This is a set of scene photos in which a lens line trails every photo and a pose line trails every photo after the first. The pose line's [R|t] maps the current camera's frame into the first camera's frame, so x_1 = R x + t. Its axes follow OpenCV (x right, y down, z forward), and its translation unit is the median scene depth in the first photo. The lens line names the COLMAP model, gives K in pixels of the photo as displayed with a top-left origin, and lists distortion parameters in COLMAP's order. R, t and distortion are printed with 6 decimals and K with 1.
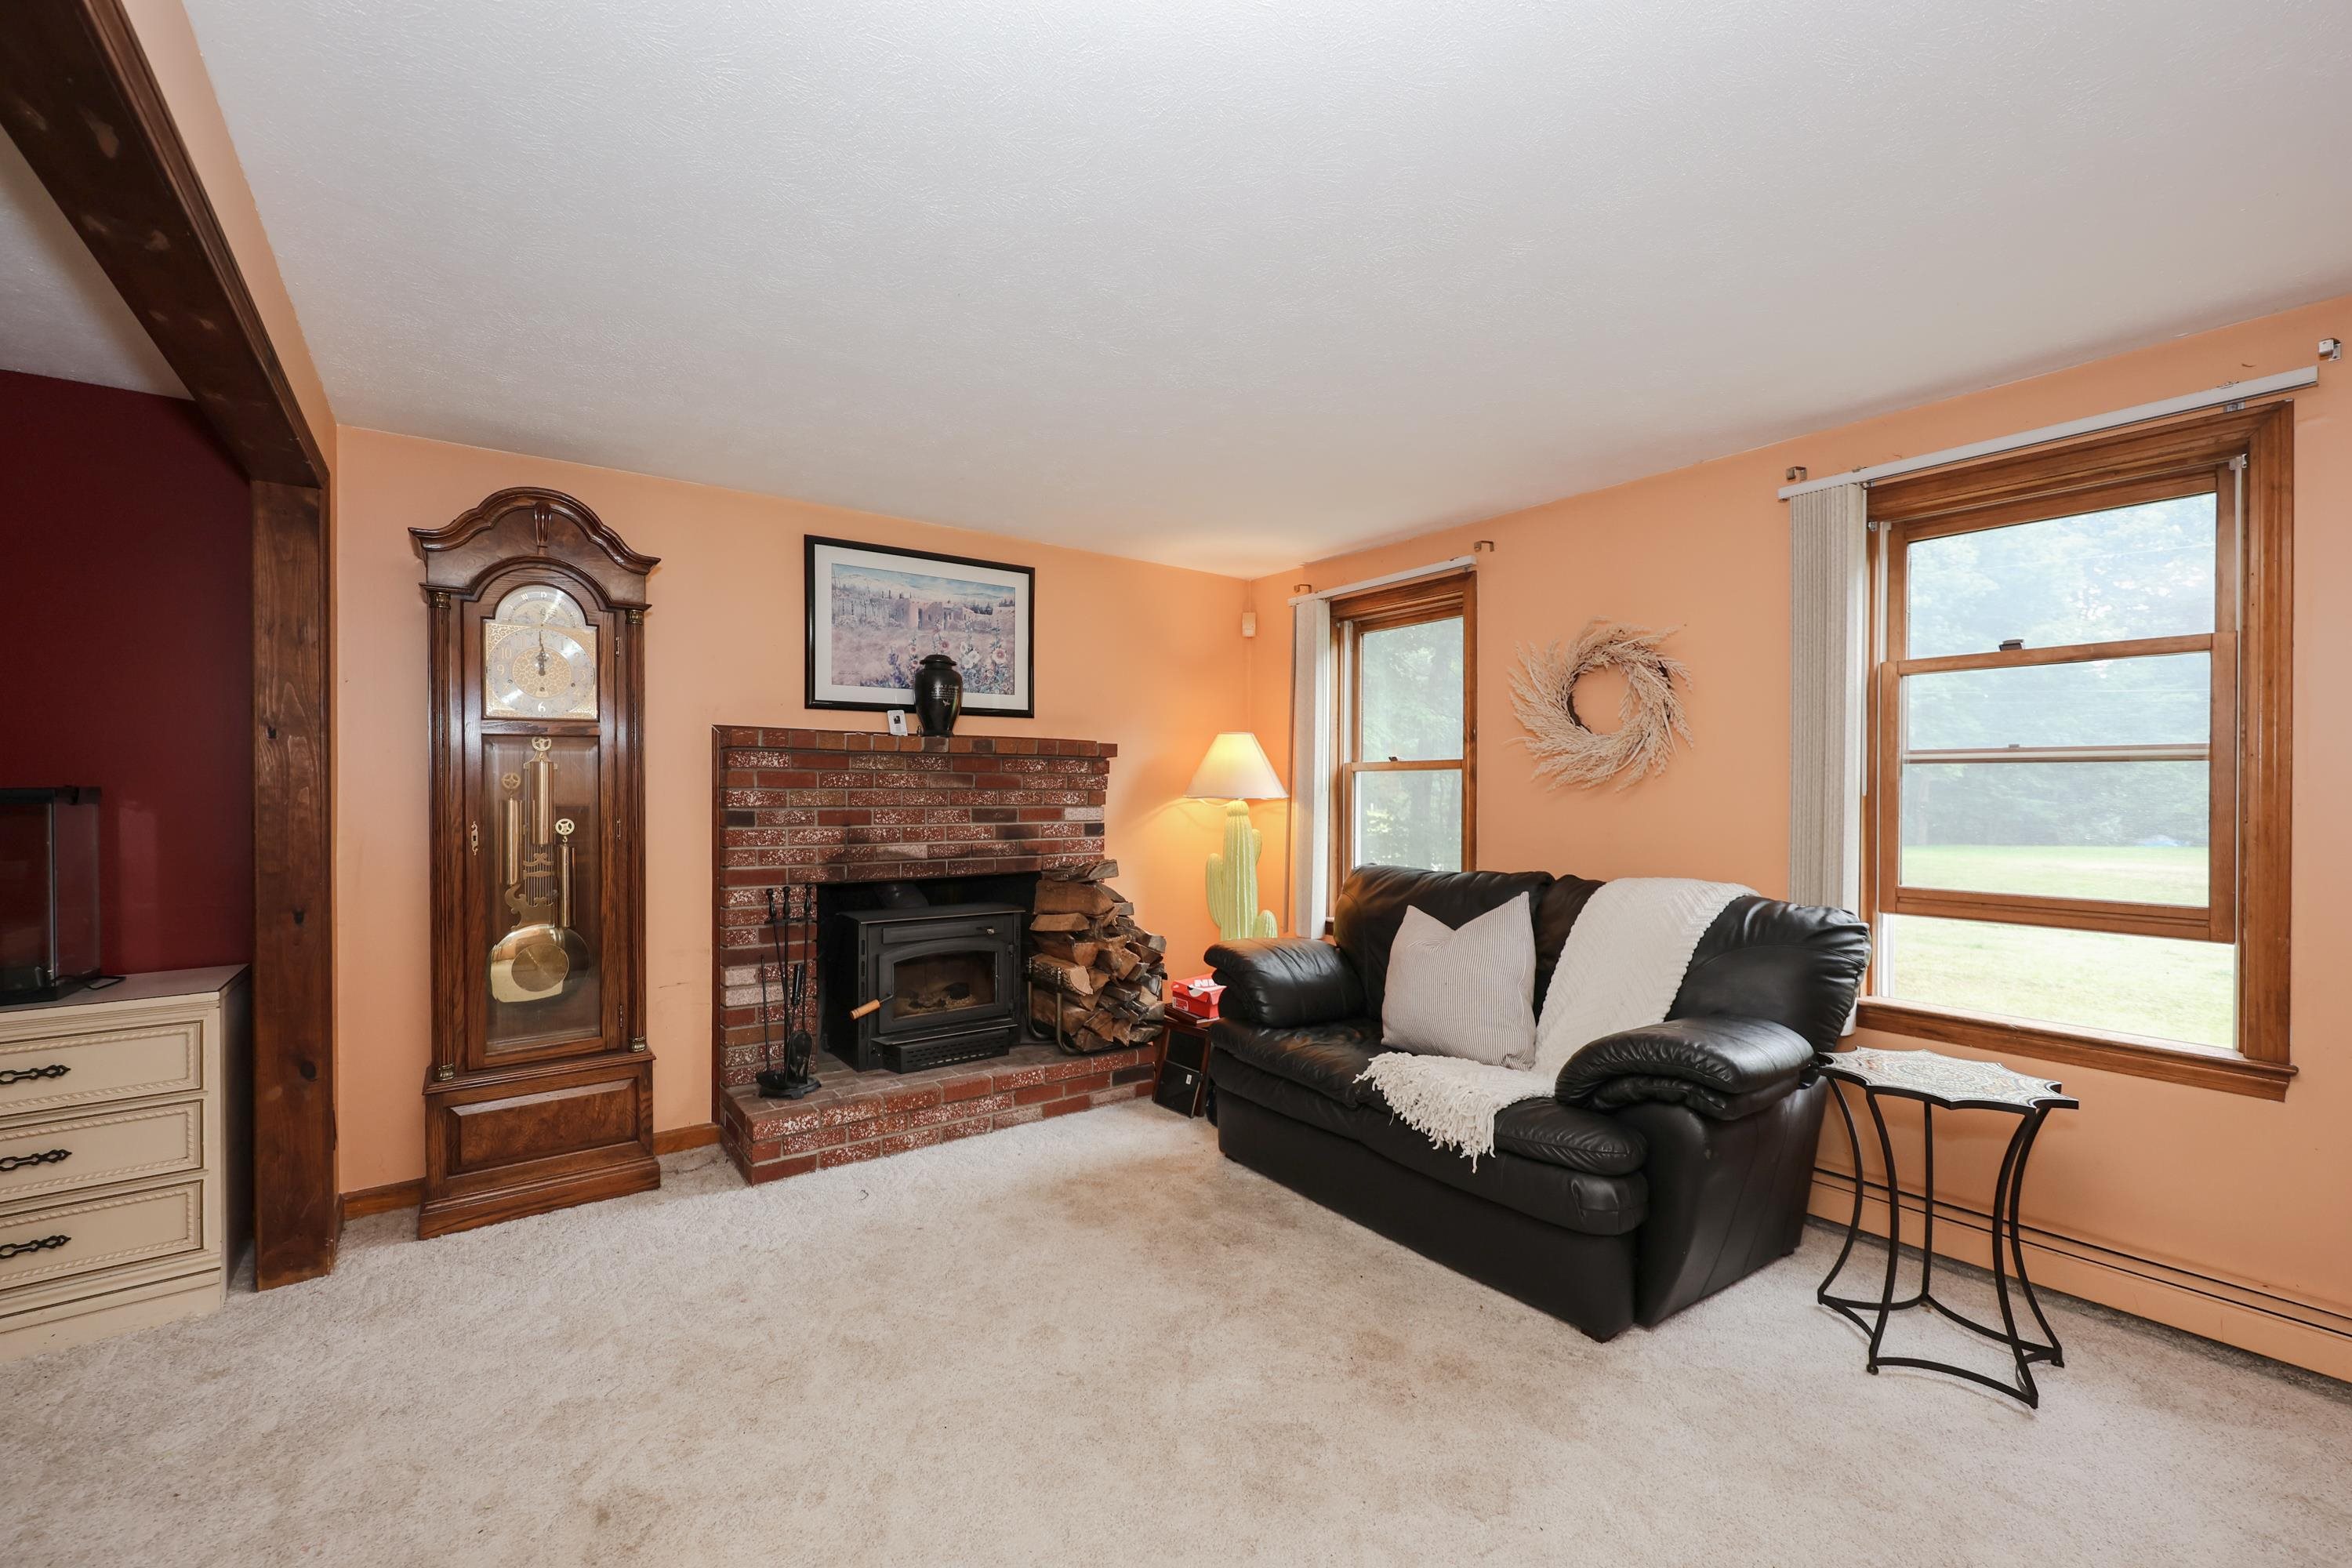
lens RADIAL K [[973.3, 0, 1153.1], [0, 973.3, 786.8], [0, 0, 1]] dist [0.009263, 0.000228]
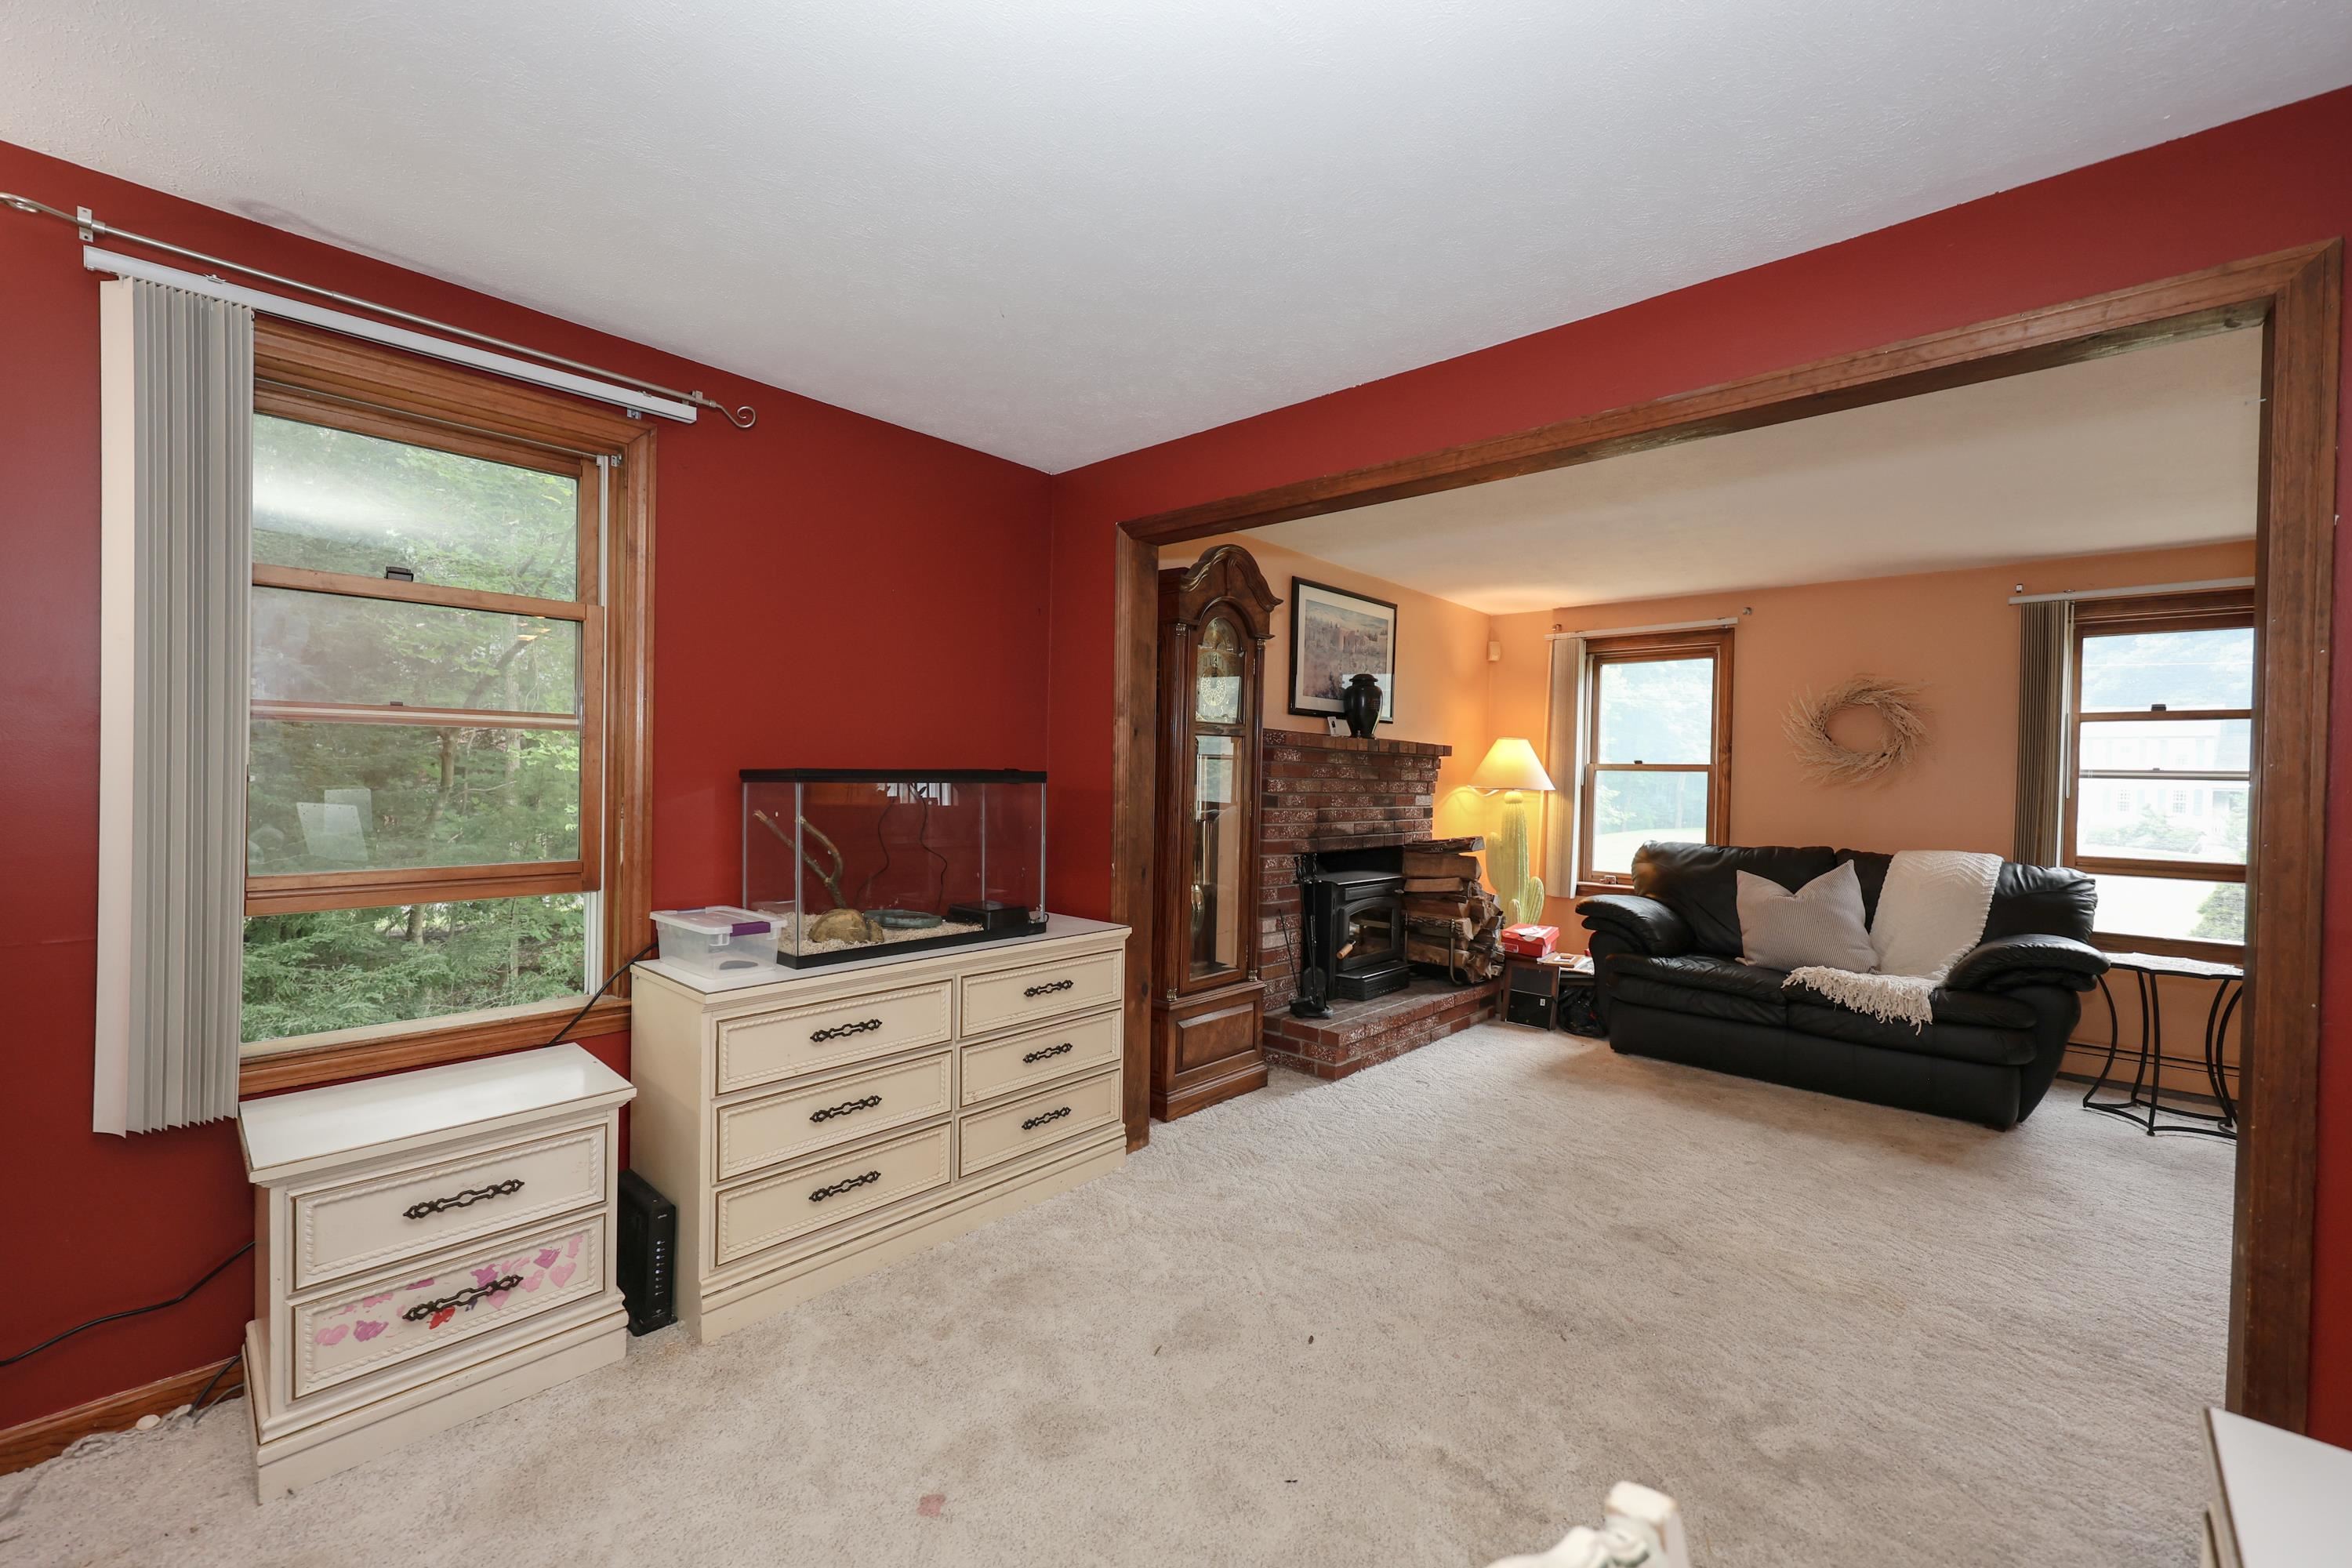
lens RADIAL K [[962.6, 0, 1153.4], [0, 962.6, 788.3], [0, 0, 1]] dist [0.008851, 0.000224]
pose [[0.979915, 0.017581, 0.198639, -0.767585], [-0.021153, 0.999650, 0.015870, -0.000677], [-0.198291, -0.019753, 0.979944, -0.179767]]
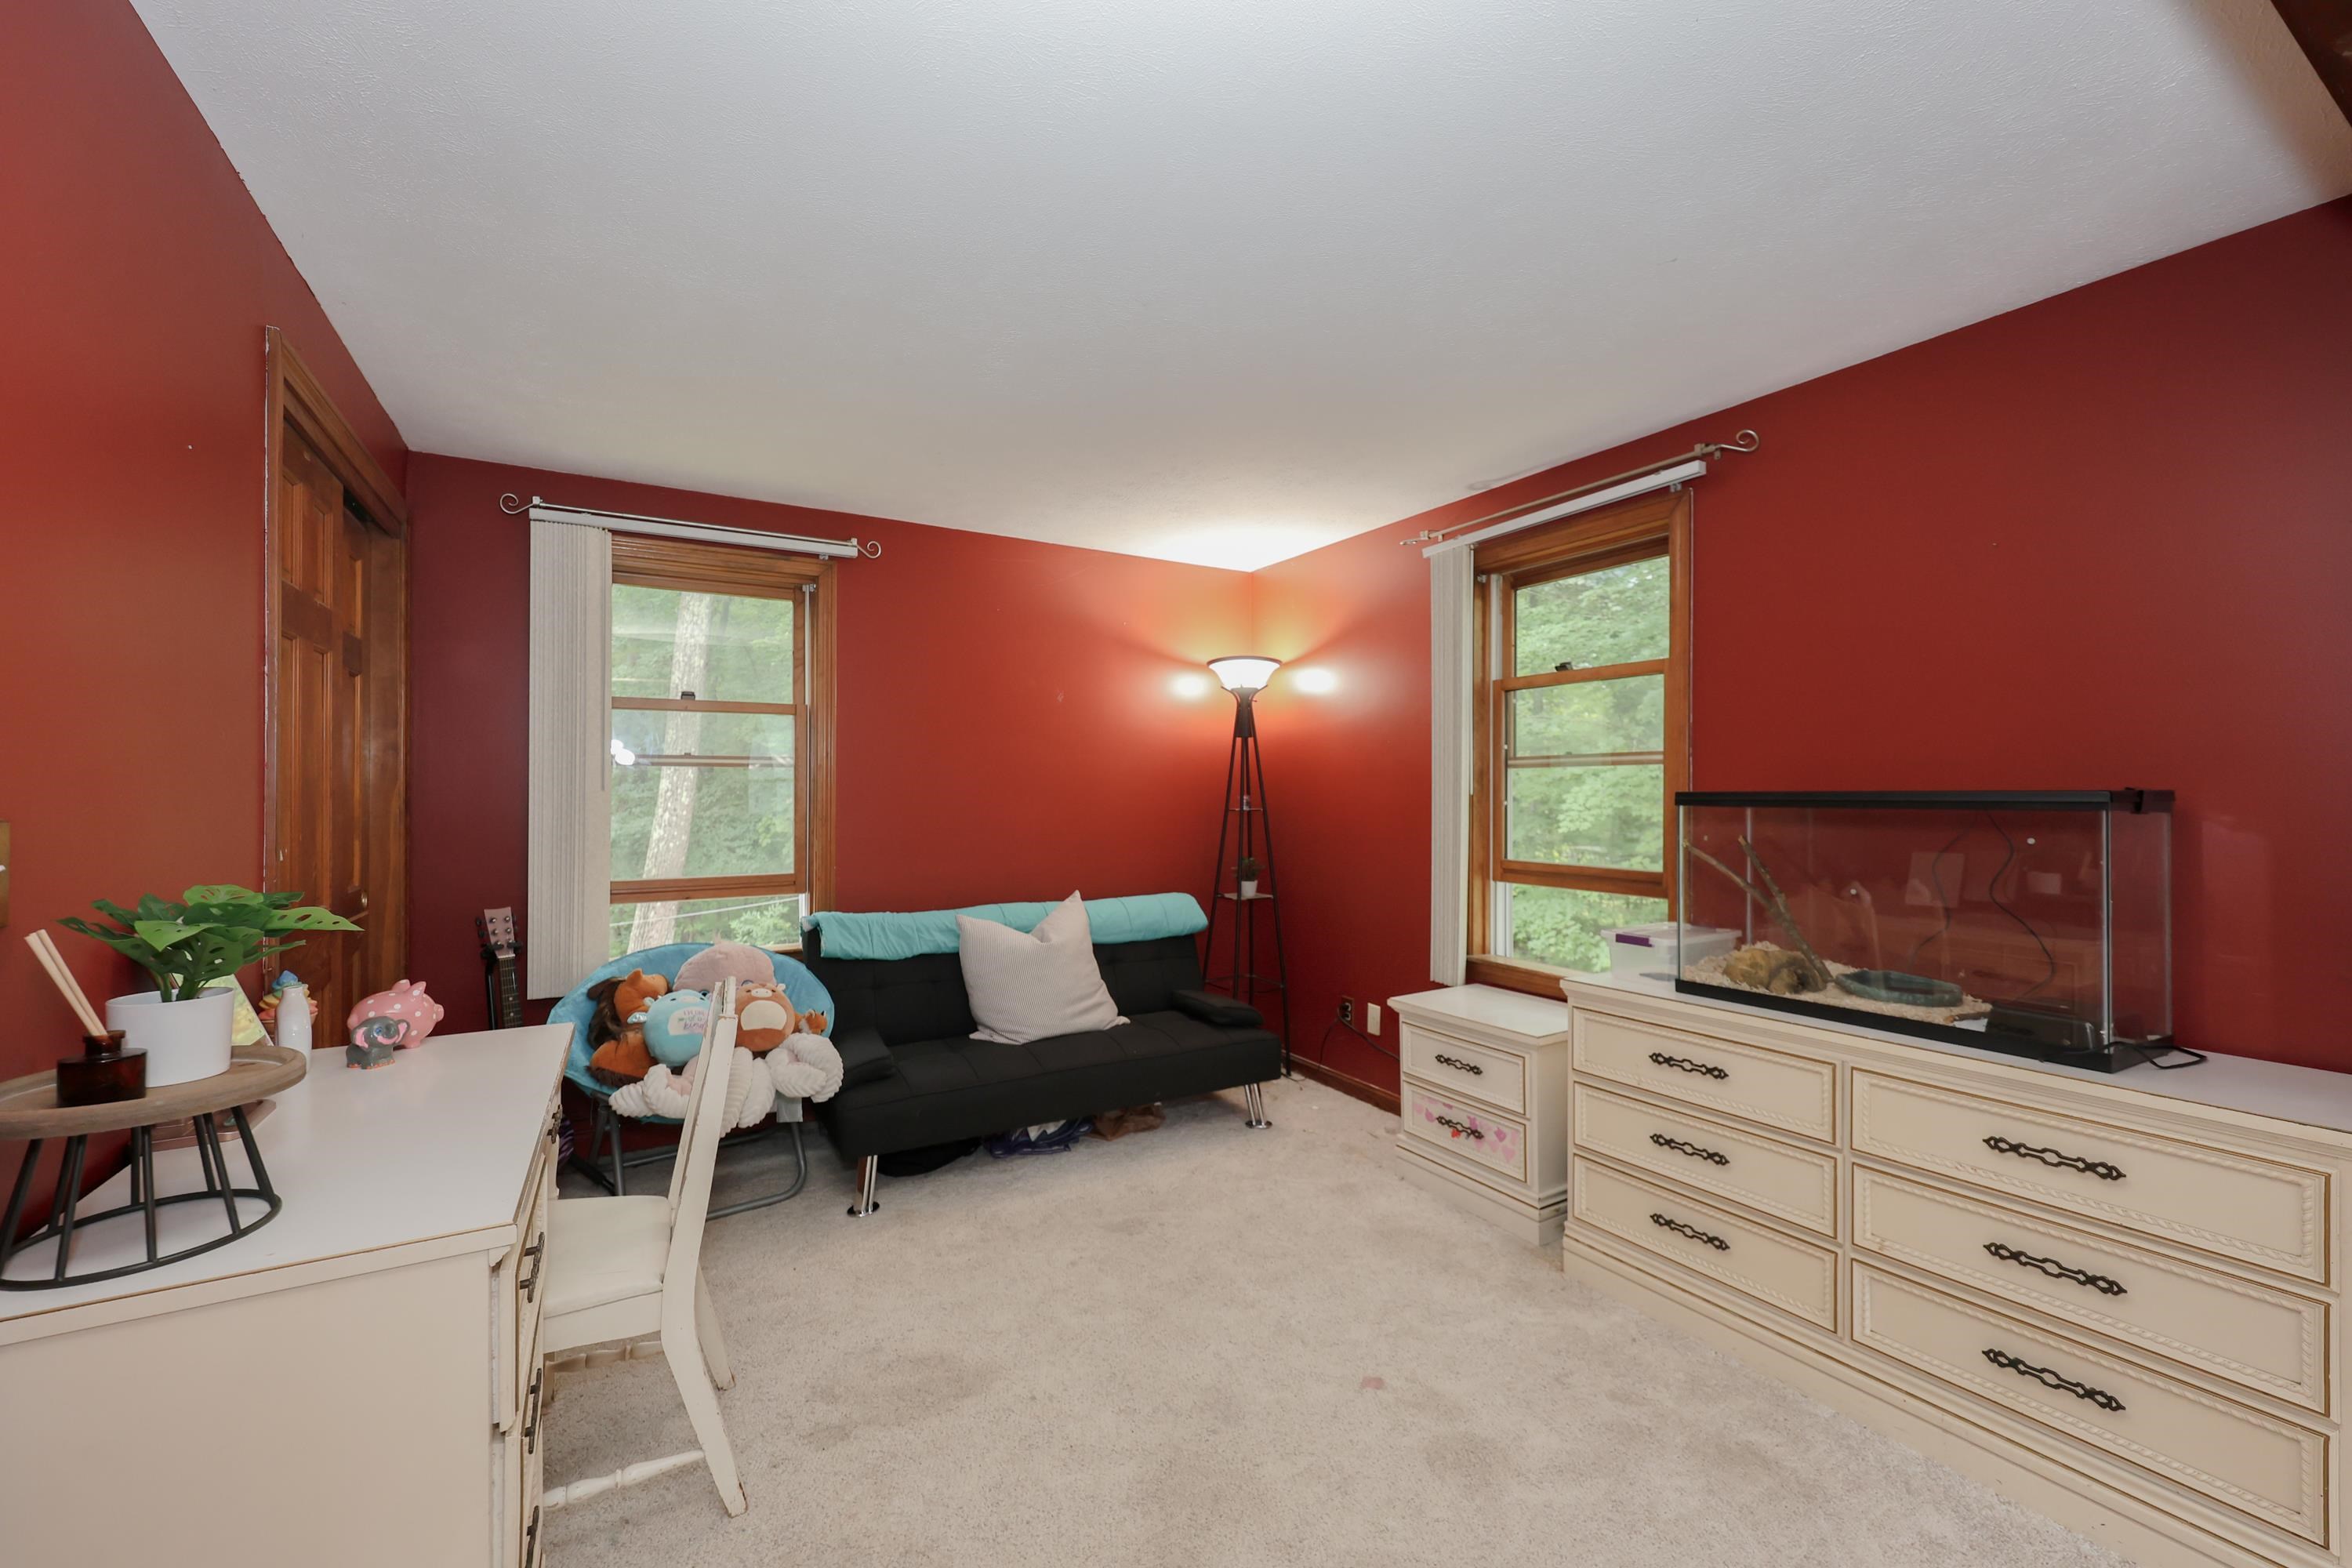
lens RADIAL K [[936.6, 0, 1177.9], [0, 936.6, 795.7], [0, 0, 1]] dist [0.000274, -0.000010]
pose [[-0.084852, 0.003125, -0.996389, -0.215008], [-0.005987, 0.999975, 0.003646, 0.004178], [0.996376, 0.006275, -0.084831, 0.218052]]
